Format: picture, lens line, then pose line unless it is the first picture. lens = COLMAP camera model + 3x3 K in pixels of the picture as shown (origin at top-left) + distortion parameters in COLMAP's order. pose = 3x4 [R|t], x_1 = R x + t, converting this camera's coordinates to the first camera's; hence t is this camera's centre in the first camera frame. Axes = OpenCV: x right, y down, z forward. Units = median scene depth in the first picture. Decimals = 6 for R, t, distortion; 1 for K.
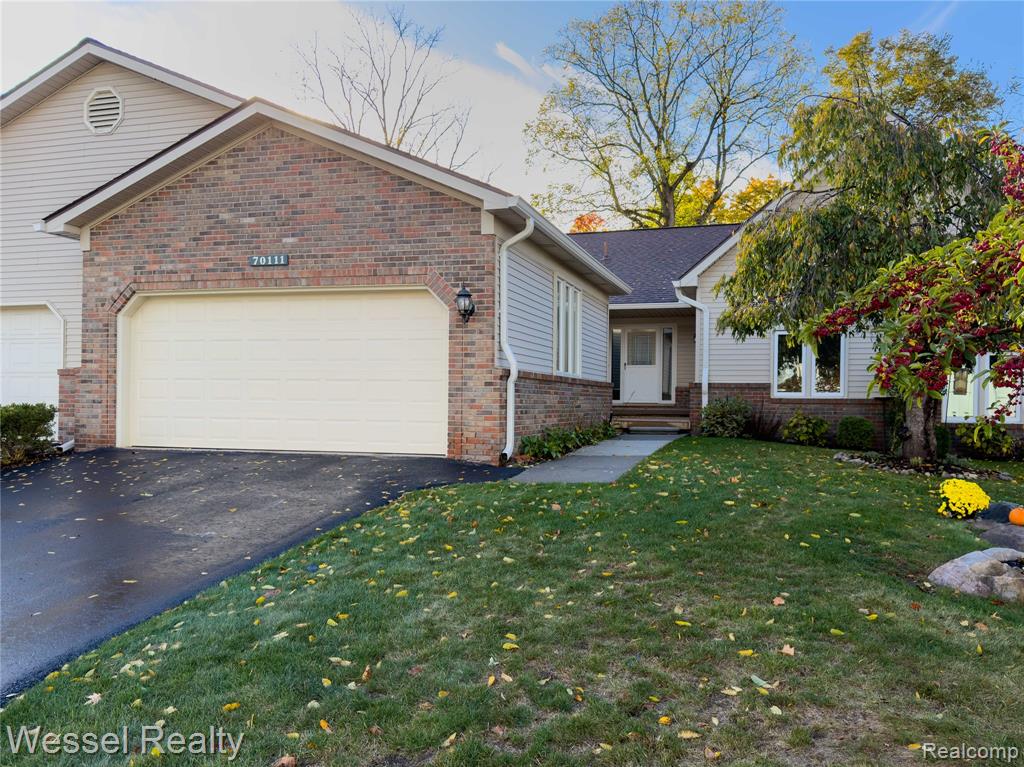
lens RADIAL K [[791.5, 0, 512.0], [0, 791.5, 383.5], [0, 0, 1]] dist [0.077396, -0.108582]
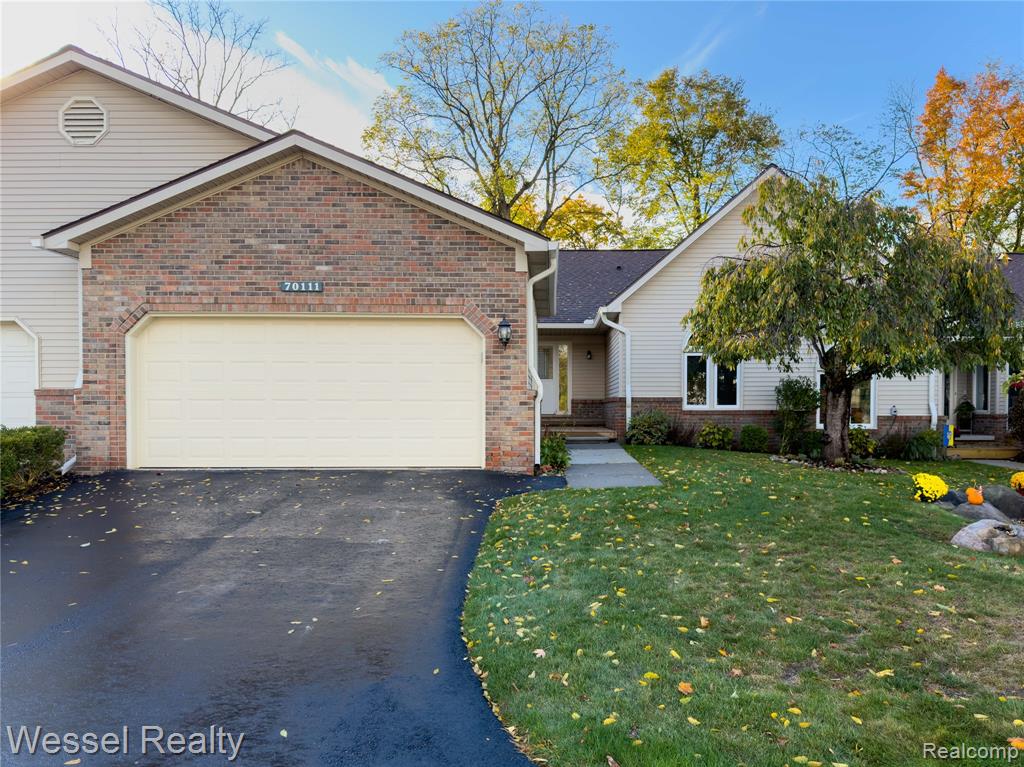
lens RADIAL K [[807.8, 0, 510.2], [0, 807.8, 403.9], [0, 0, 1]] dist [0.096552, -0.147784]
pose [[0.964588, -0.008762, 0.263617, -0.316955], [0.004312, 0.999838, 0.017453, -0.017327], [-0.263727, -0.015698, 0.964470, -0.103200]]
